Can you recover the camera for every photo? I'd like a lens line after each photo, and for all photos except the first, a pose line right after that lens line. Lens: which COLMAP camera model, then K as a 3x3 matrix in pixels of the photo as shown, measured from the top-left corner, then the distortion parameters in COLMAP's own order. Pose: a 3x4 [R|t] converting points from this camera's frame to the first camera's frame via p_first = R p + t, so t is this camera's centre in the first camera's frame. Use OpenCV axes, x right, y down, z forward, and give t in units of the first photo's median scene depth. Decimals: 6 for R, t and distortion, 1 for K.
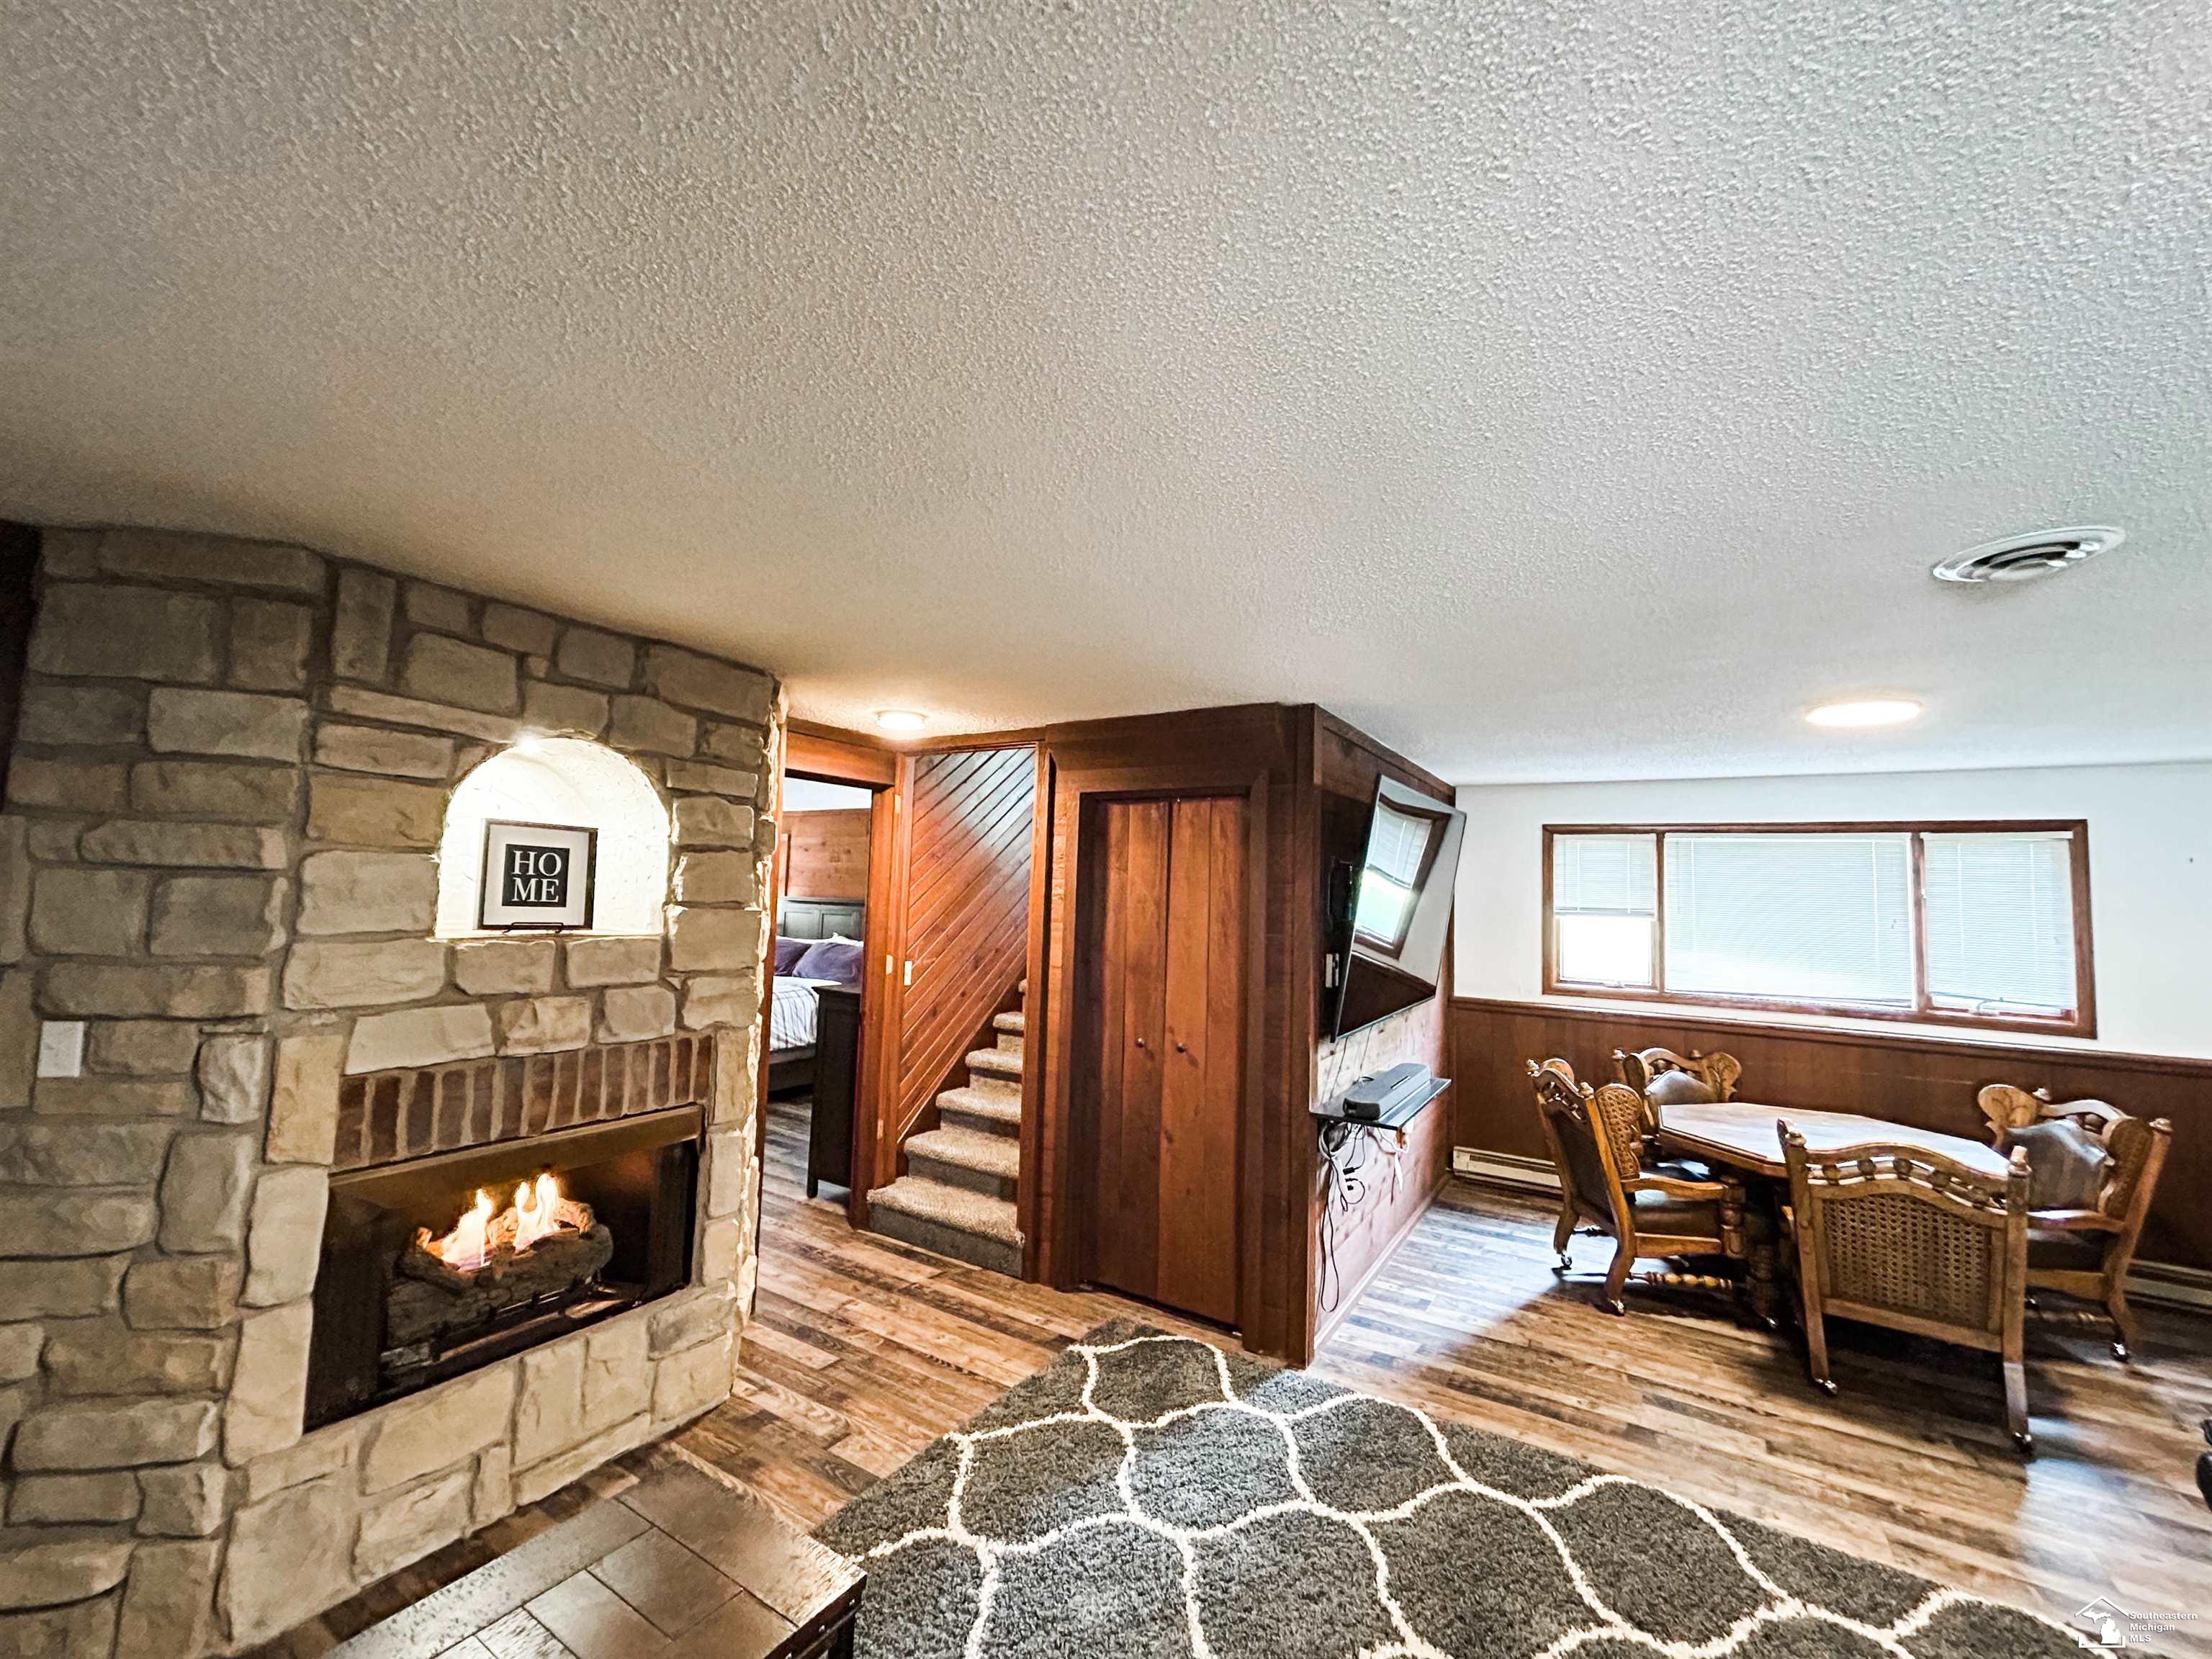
lens RADIAL K [[889.5, 0, 1106.0], [0, 889.5, 829.5], [0, 0, 1]] dist [0.000466, -0.000020]
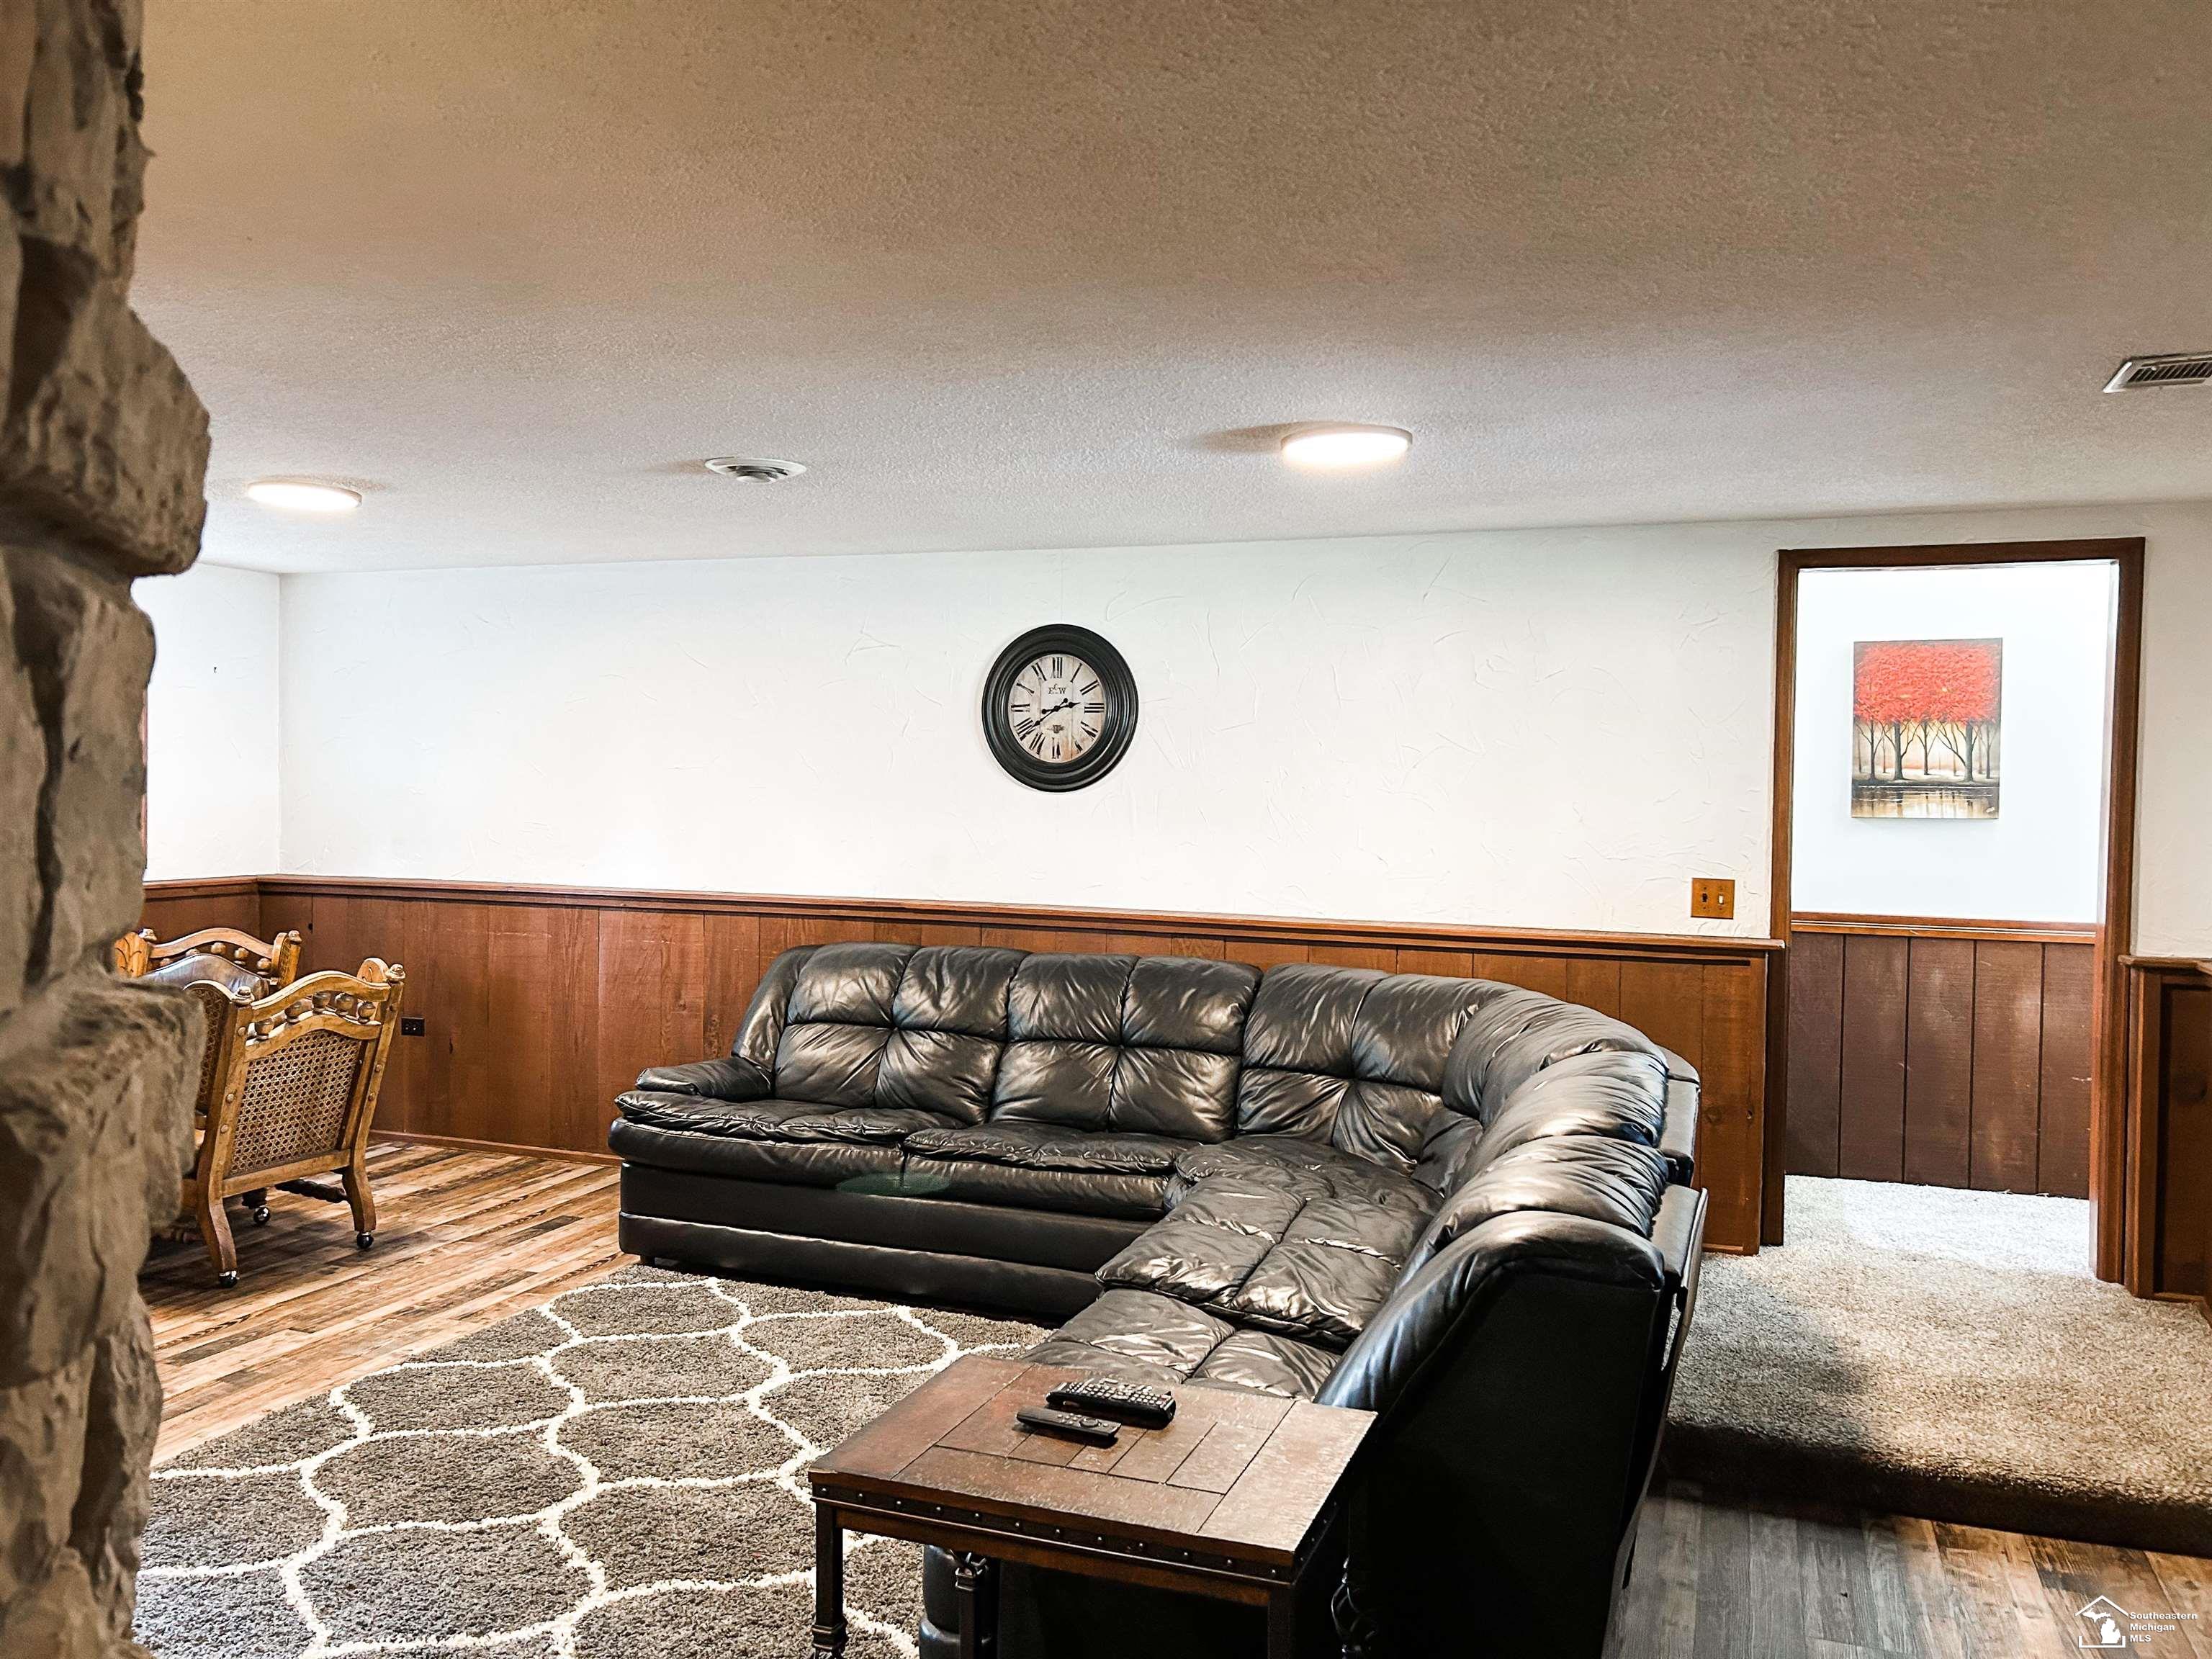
lens RADIAL K [[1684.0, 0, 1106.0], [0, 1684.0, 829.5], [0, 0, 1]] dist [0.069085, -0.000547]
pose [[-0.193022, -0.059132, 0.979411, -0.842251], [-0.093179, 0.994776, 0.041696, 0.044842], [-0.976760, -0.083213, -0.197523, 0.482692]]
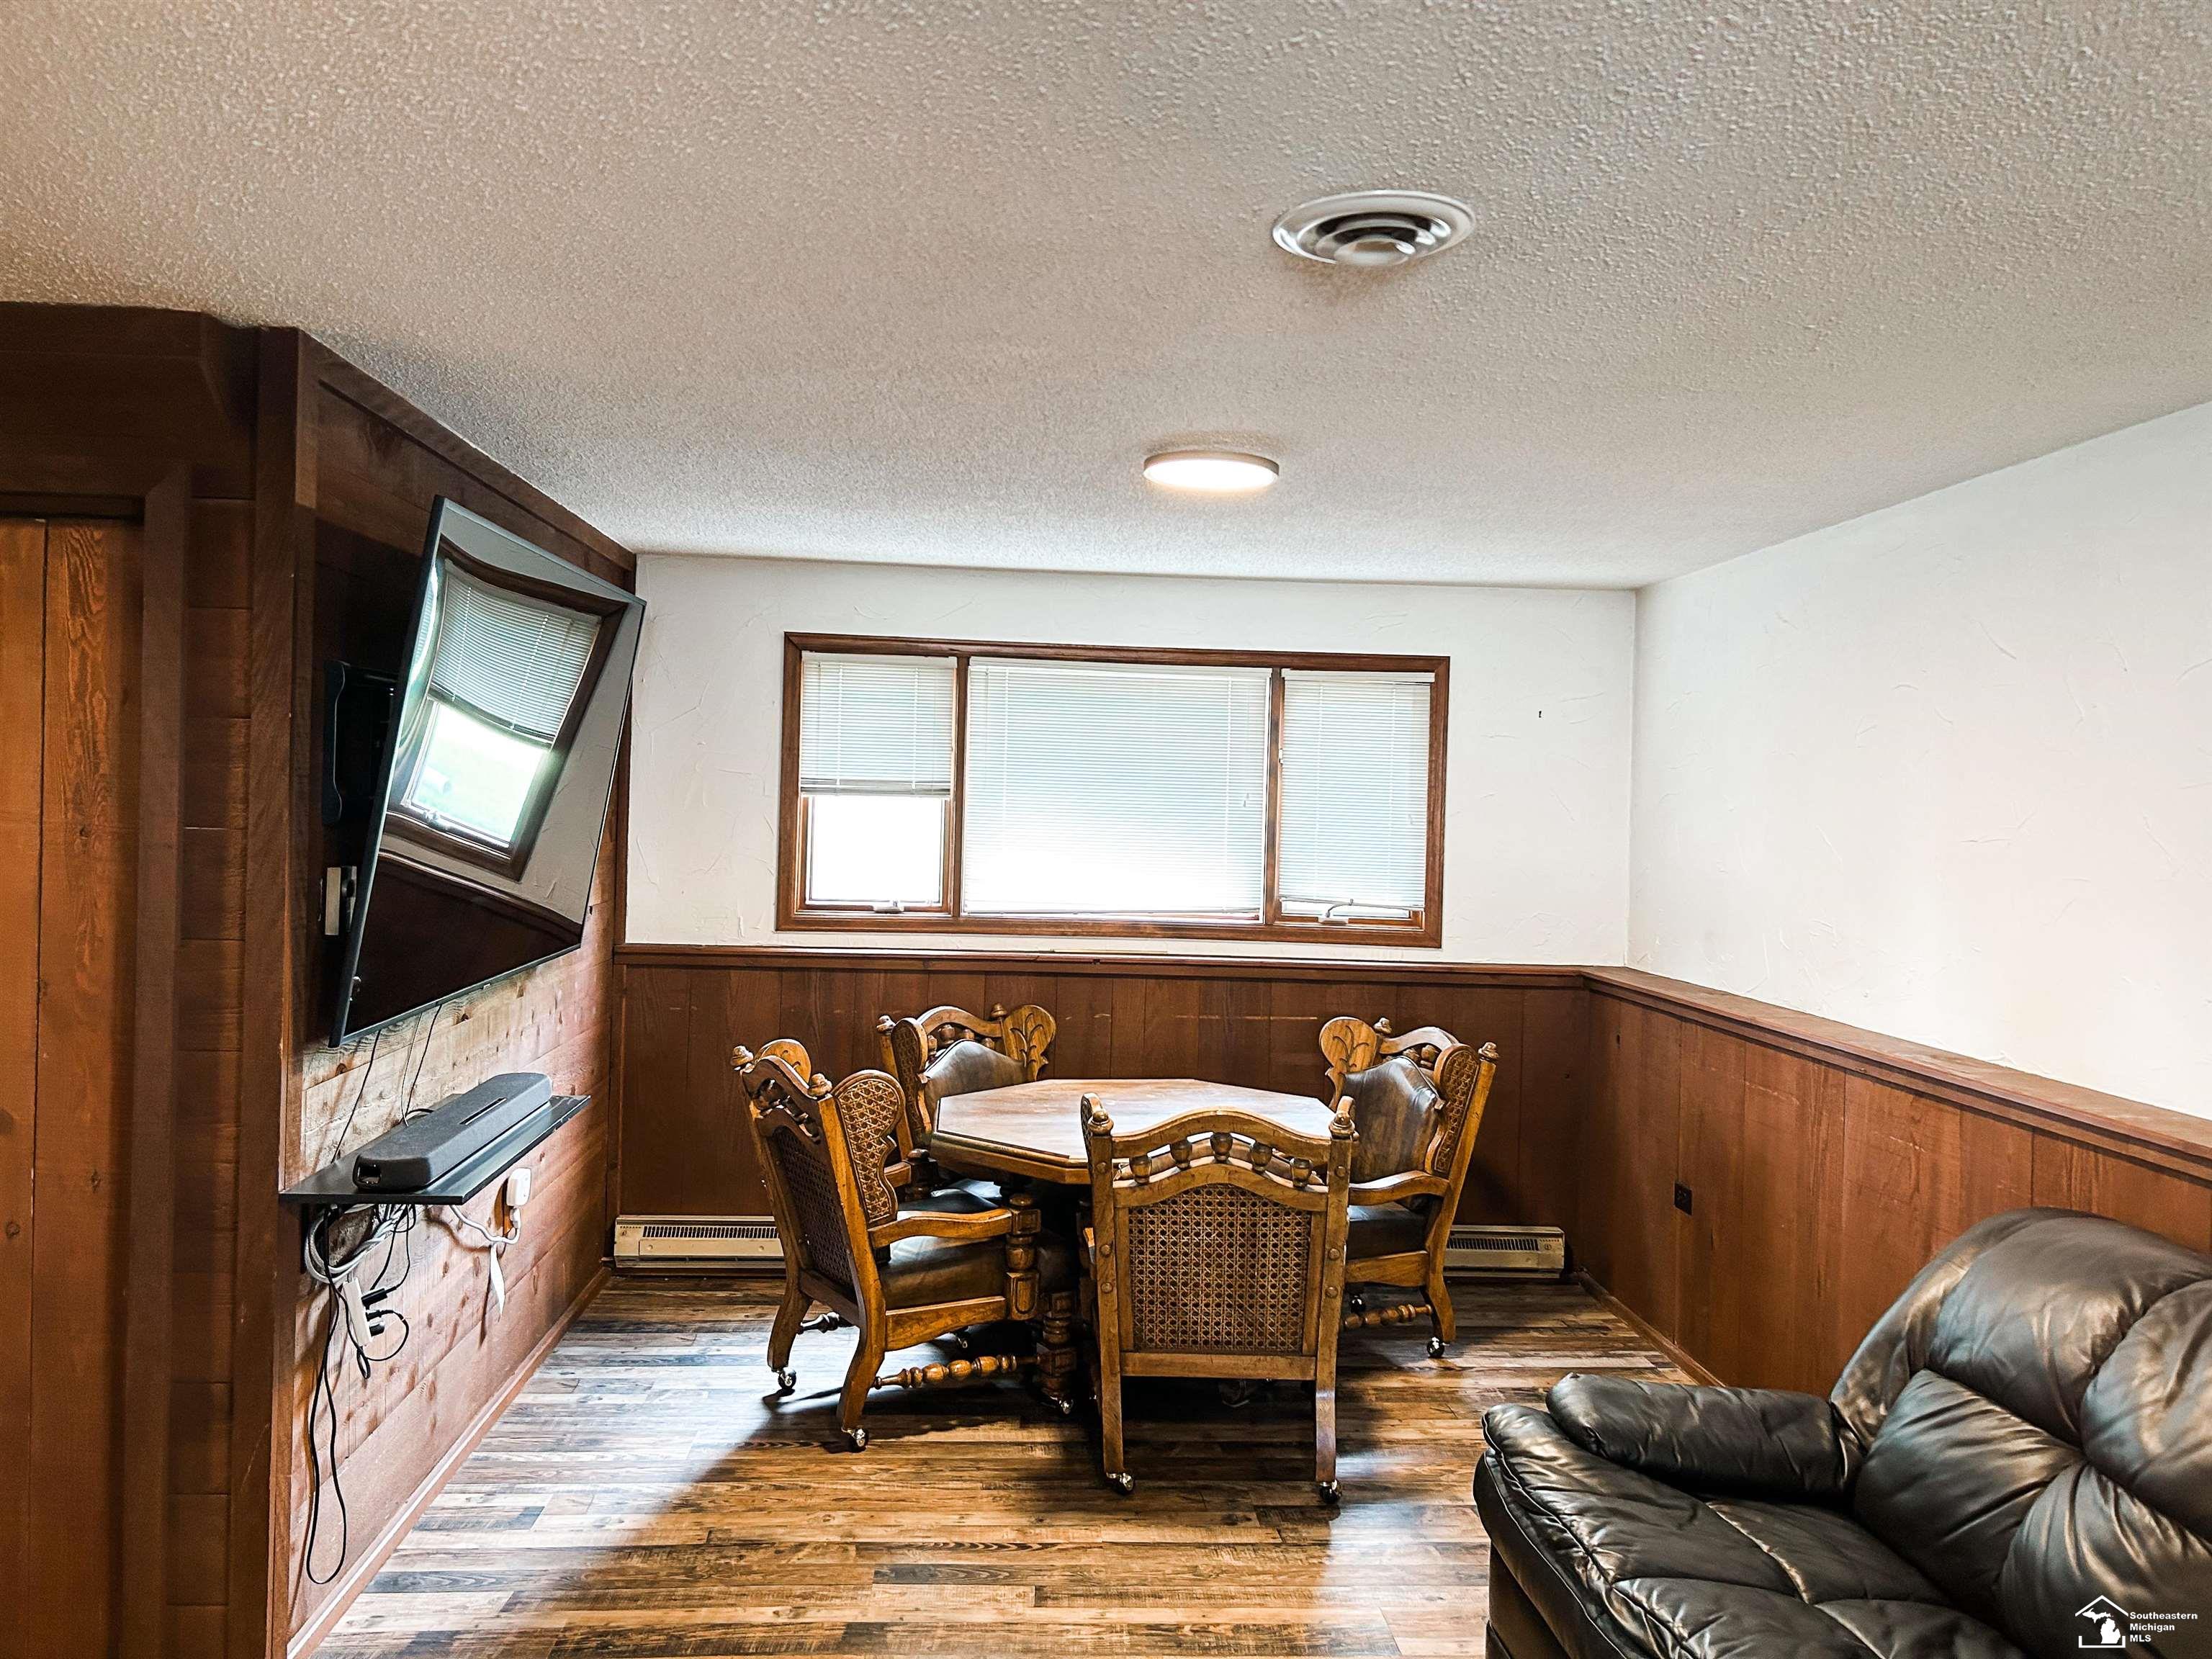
lens RADIAL K [[1667.5, 0, 1101.9], [0, 1667.5, 812.0], [0, 0, 1]] dist [0.074239, -0.095038]
pose [[0.816353, -0.011886, 0.577430, 0.064717], [-0.043396, 0.995700, 0.081848, 0.018258], [-0.575920, -0.091875, 0.812327, 0.023158]]
